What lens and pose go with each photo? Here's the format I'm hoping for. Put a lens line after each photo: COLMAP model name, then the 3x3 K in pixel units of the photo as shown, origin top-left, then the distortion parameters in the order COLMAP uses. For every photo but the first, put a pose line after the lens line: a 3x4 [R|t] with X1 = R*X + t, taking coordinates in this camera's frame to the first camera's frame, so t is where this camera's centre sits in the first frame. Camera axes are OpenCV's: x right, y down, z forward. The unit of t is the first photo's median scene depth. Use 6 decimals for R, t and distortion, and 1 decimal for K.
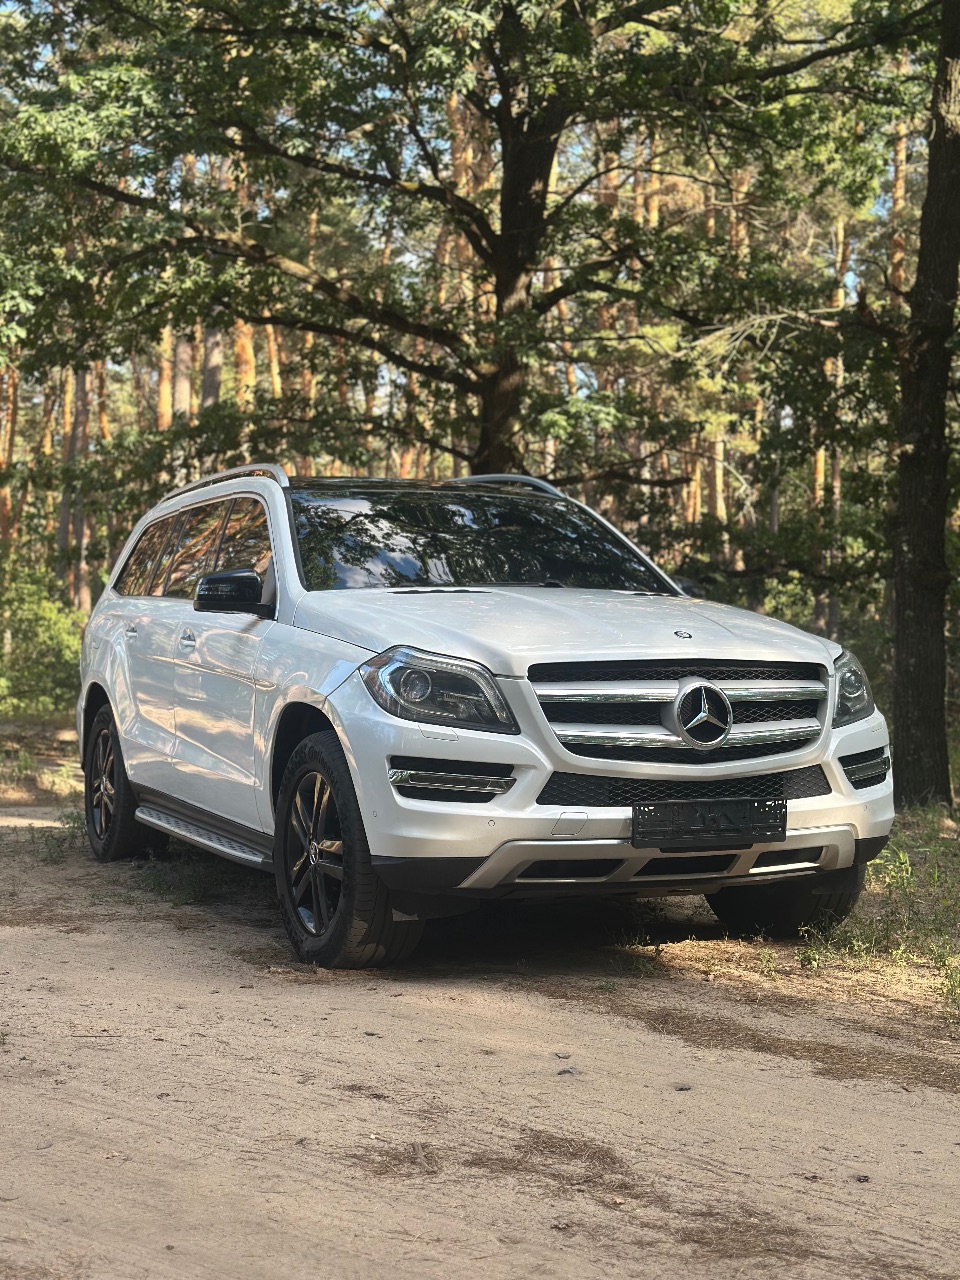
lens RADIAL K [[1772.8, 0, 480.6], [0, 1772.8, 640.0], [0, 0, 1]] dist [0.151045, 0.006626]
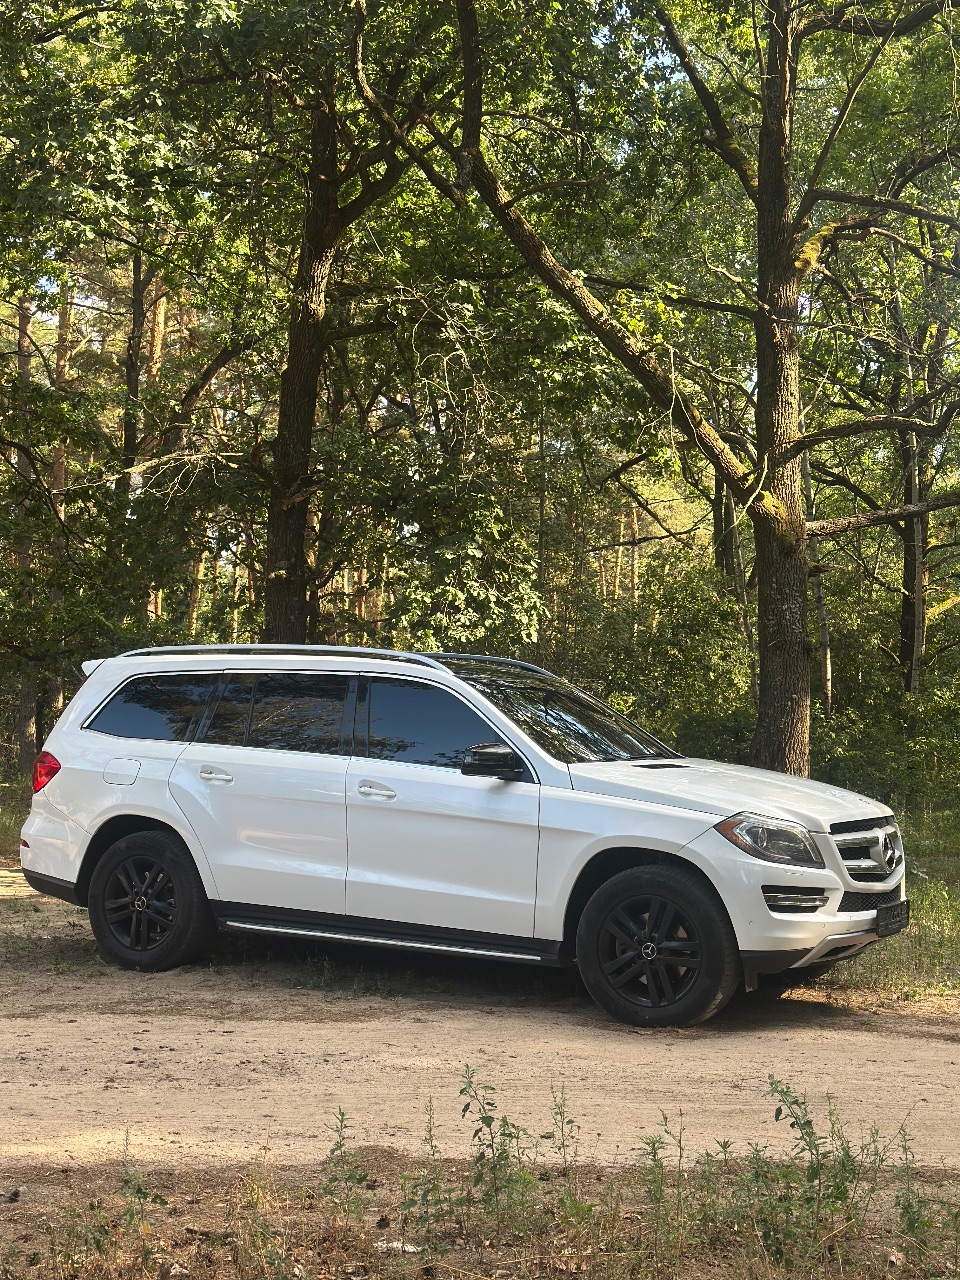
lens RADIAL K [[1784.7, 0, 480.4], [0, 1784.7, 640.8], [0, 0, 1]] dist [0.017429, 1.110404]
pose [[0.803488, 0.033756, 0.594363, -1.054128], [-0.019658, 0.999351, -0.030182, -0.085714], [-0.594997, 0.012566, 0.803630, -0.103441]]
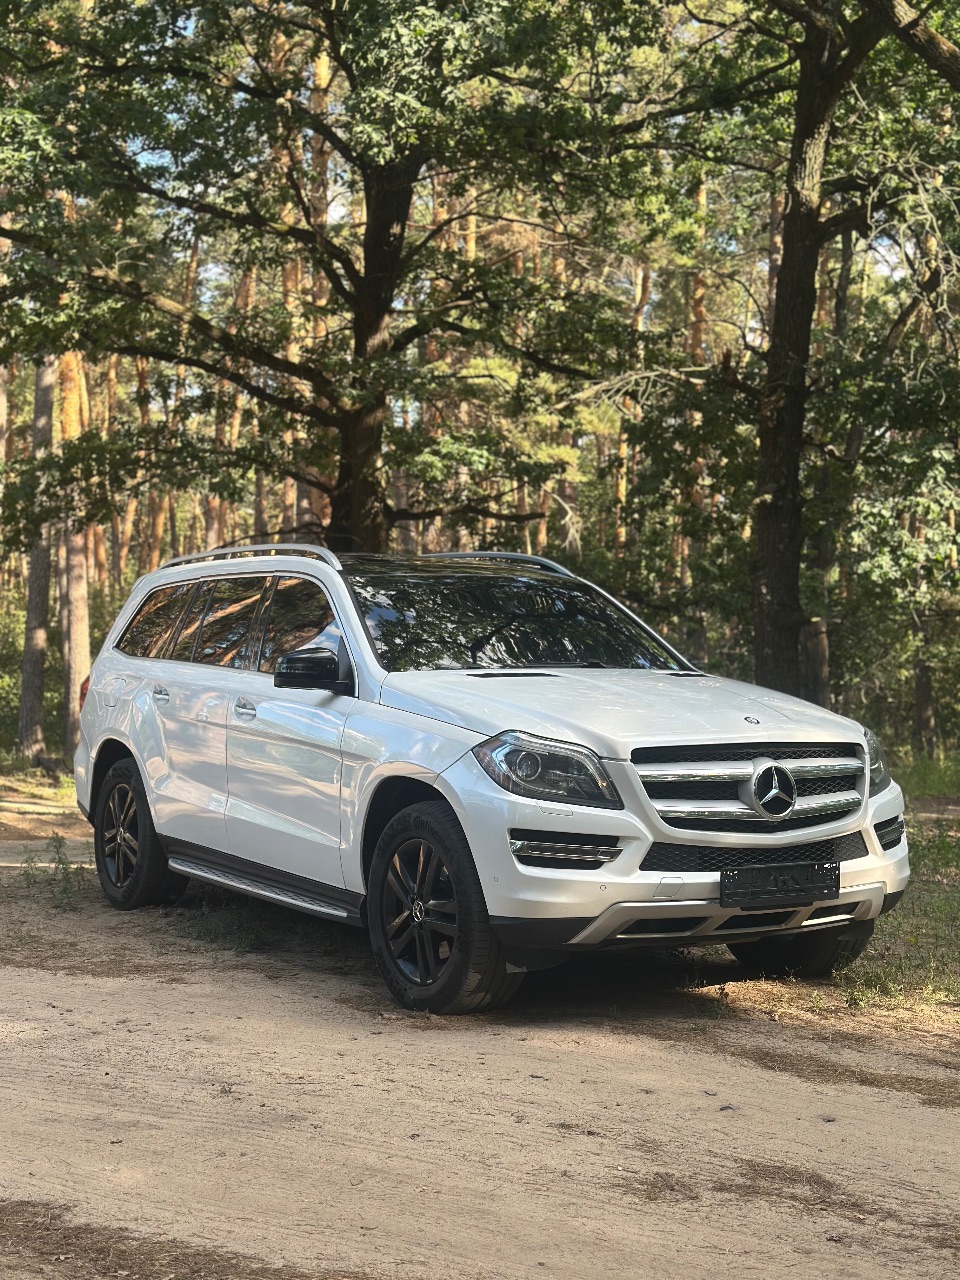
lens RADIAL K [[1772.8, 0, 480.6], [0, 1772.8, 640.0], [0, 0, 1]] dist [0.151045, 0.006626]
pose [[0.992255, 0.005131, 0.124114, -0.188463], [-0.004502, 0.999976, -0.005348, -0.044355], [-0.124139, 0.004748, 0.992254, -0.118041]]
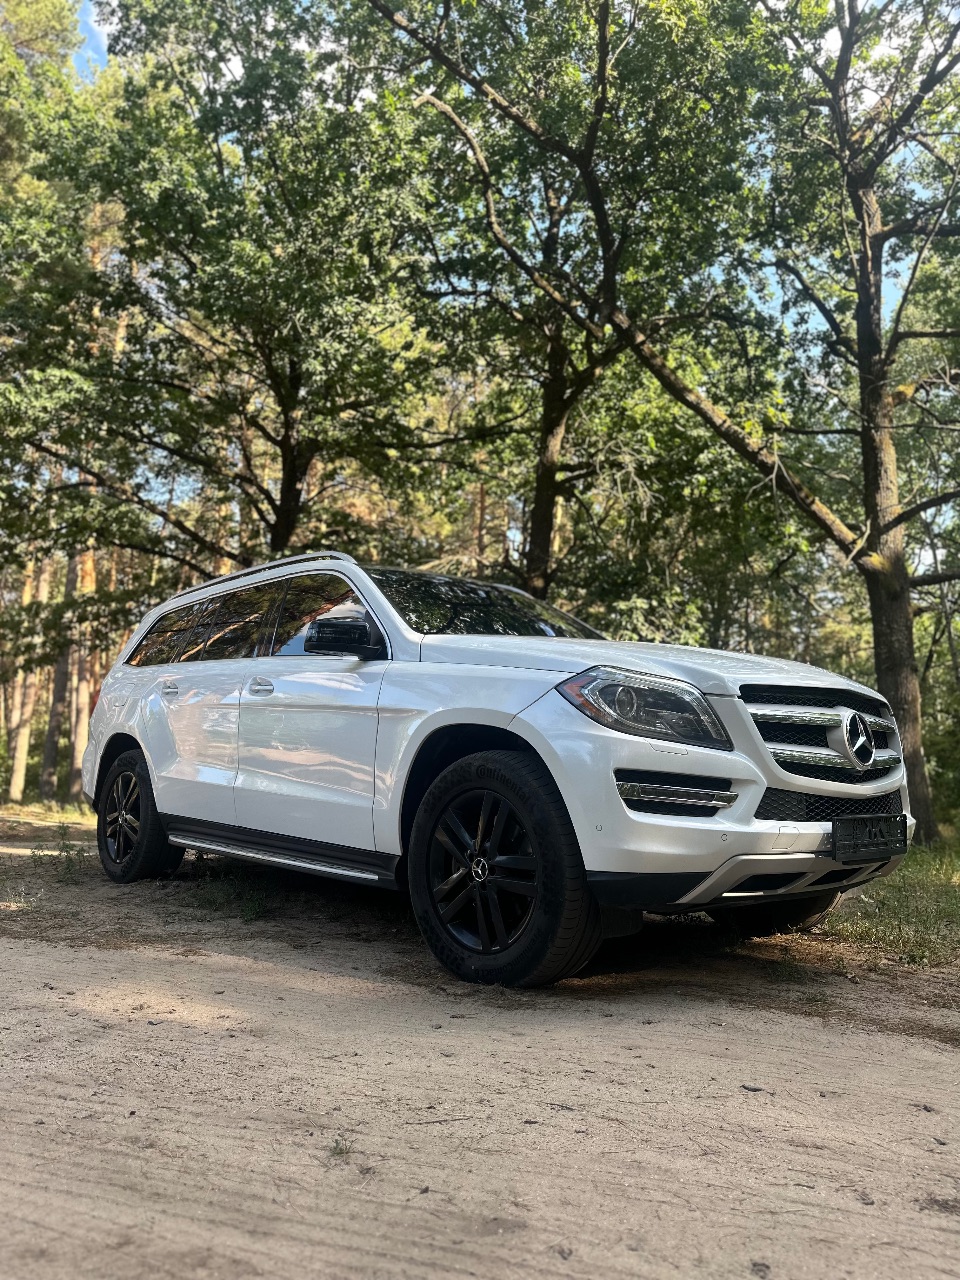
lens RADIAL K [[893.6, 0, 473.4], [0, 893.6, 640.5], [0, 0, 1]] dist [0.095899, -0.133876]
pose [[0.951613, 0.059367, 0.301509, -0.254030], [-0.019941, 0.991023, -0.132197, 0.054680], [-0.306650, 0.119789, 0.944254, 0.473337]]
